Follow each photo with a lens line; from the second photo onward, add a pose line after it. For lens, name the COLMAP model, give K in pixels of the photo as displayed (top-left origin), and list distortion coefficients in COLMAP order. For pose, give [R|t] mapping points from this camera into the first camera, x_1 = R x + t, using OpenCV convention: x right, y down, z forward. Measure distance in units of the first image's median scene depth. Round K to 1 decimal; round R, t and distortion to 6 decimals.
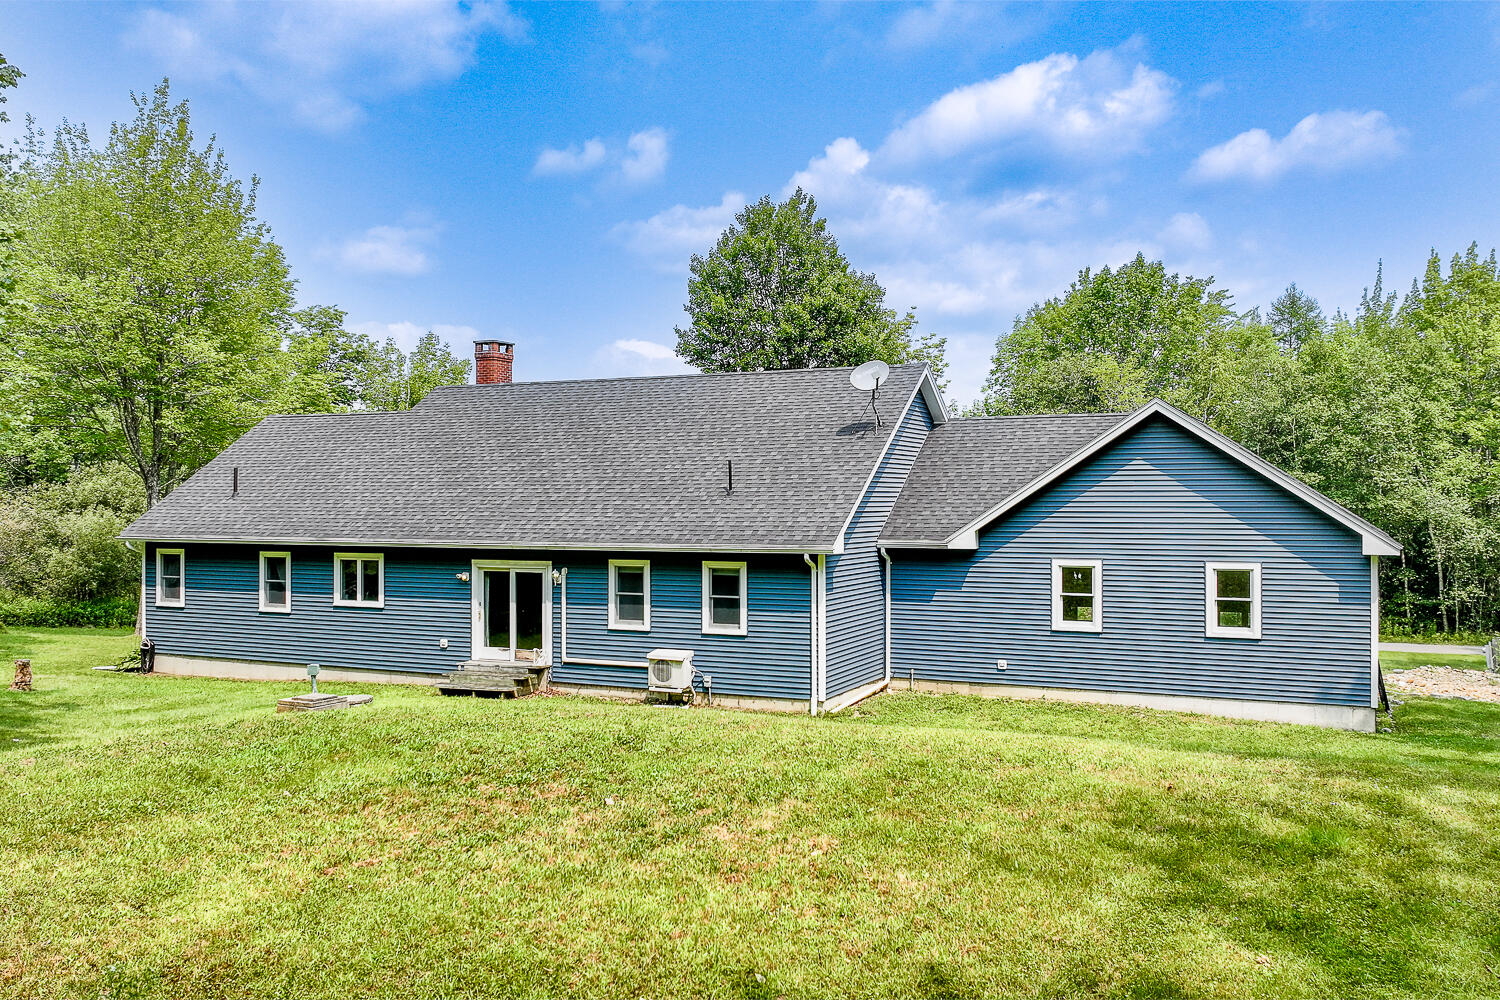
lens RADIAL K [[1157.7, 0, 750.0], [0, 1157.7, 500.0], [0, 0, 1]] dist [-0.066274, 0.001572]
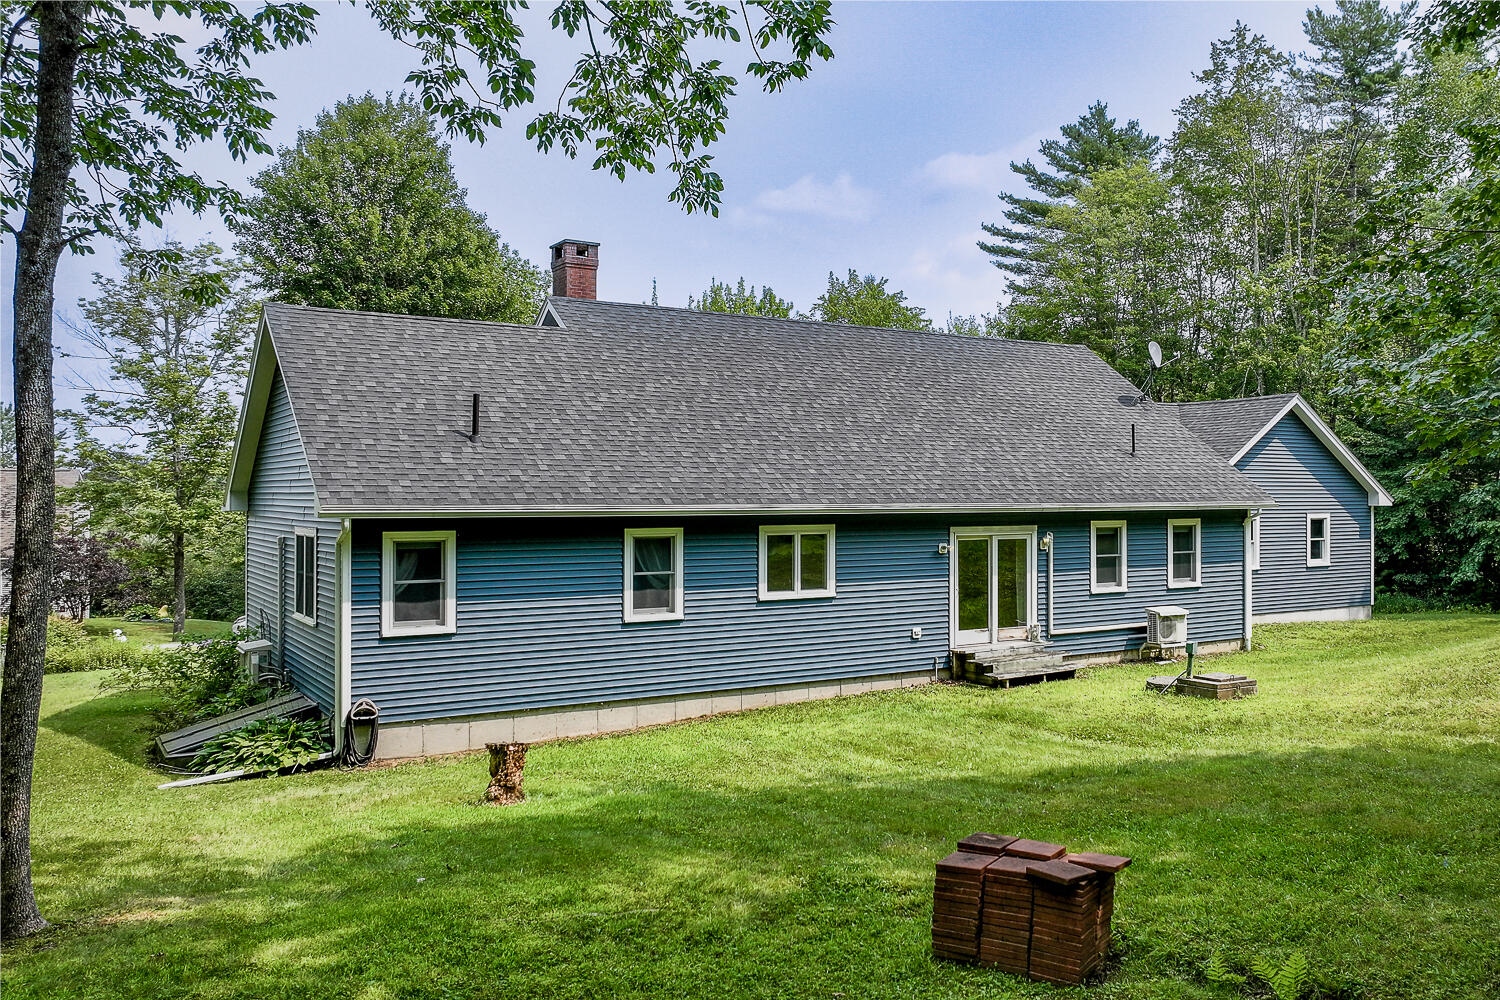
lens RADIAL K [[1212.1, 0, 750.0], [0, 1212.1, 500.0], [0, 0, 1]] dist [-0.007269, -0.000709]
pose [[0.575597, -0.005627, 0.817714, -1.008465], [-0.010542, 0.999842, 0.014301, 0.020363], [-0.817665, -0.016852, 0.575447, 0.598385]]
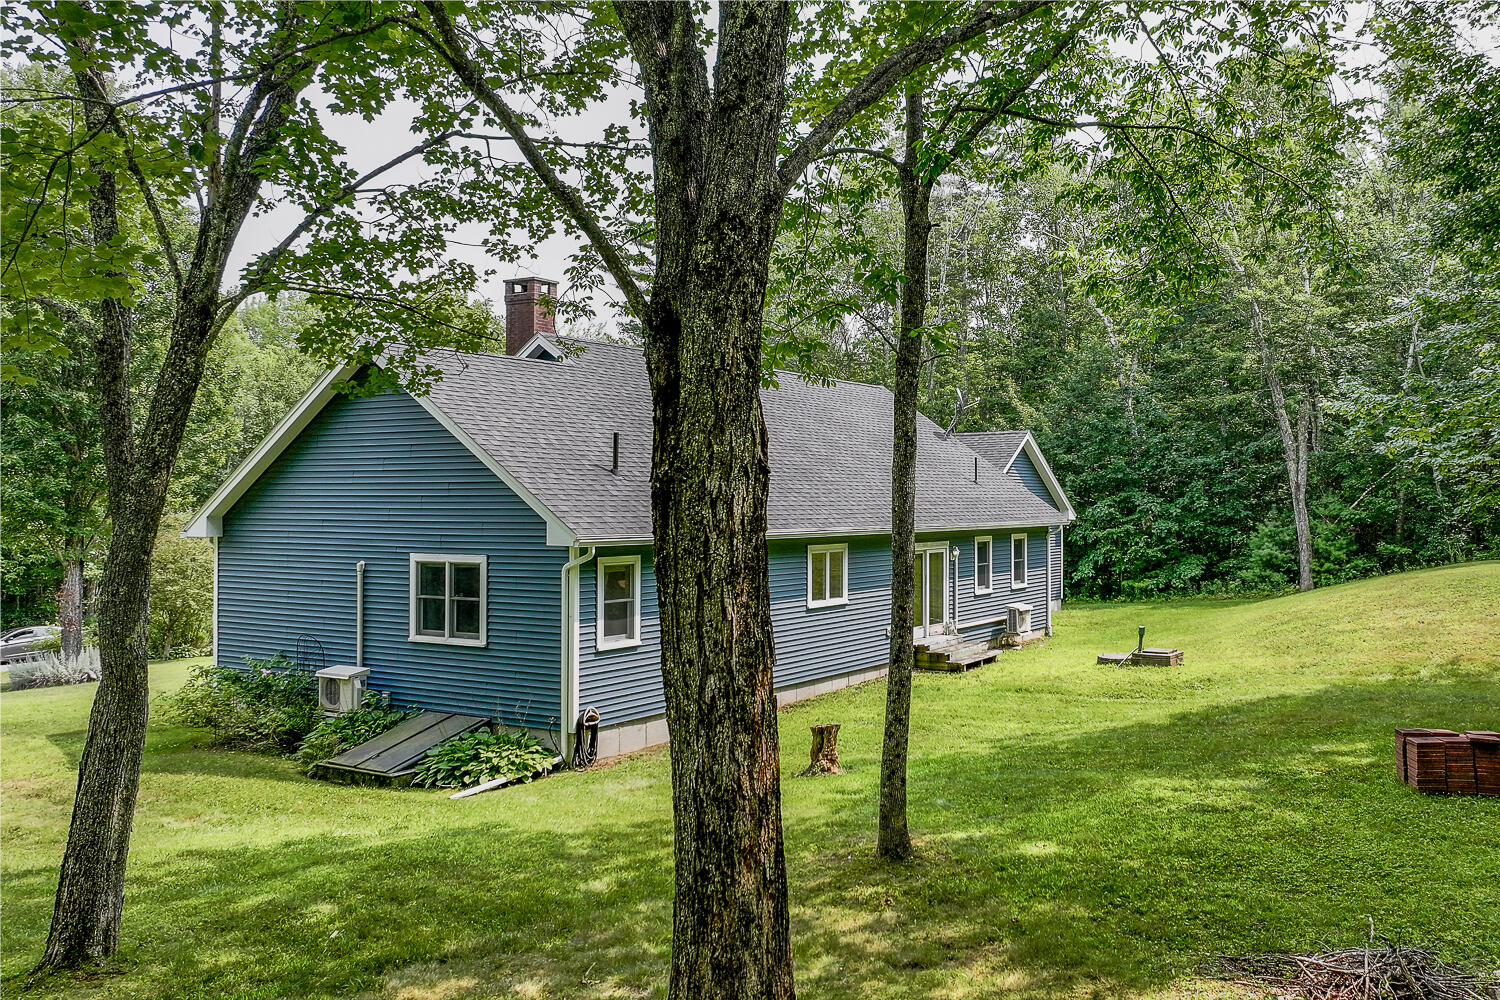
lens RADIAL K [[1262.2, 0, 750.0], [0, 1262.2, 500.0], [0, 0, 1]] dist [-0.002959, 0.000025]
pose [[0.183015, -0.001991, 0.983108, -1.326205], [-0.014731, 0.999880, 0.004767, 0.008860], [-0.983000, -0.015354, 0.182964, 0.905229]]
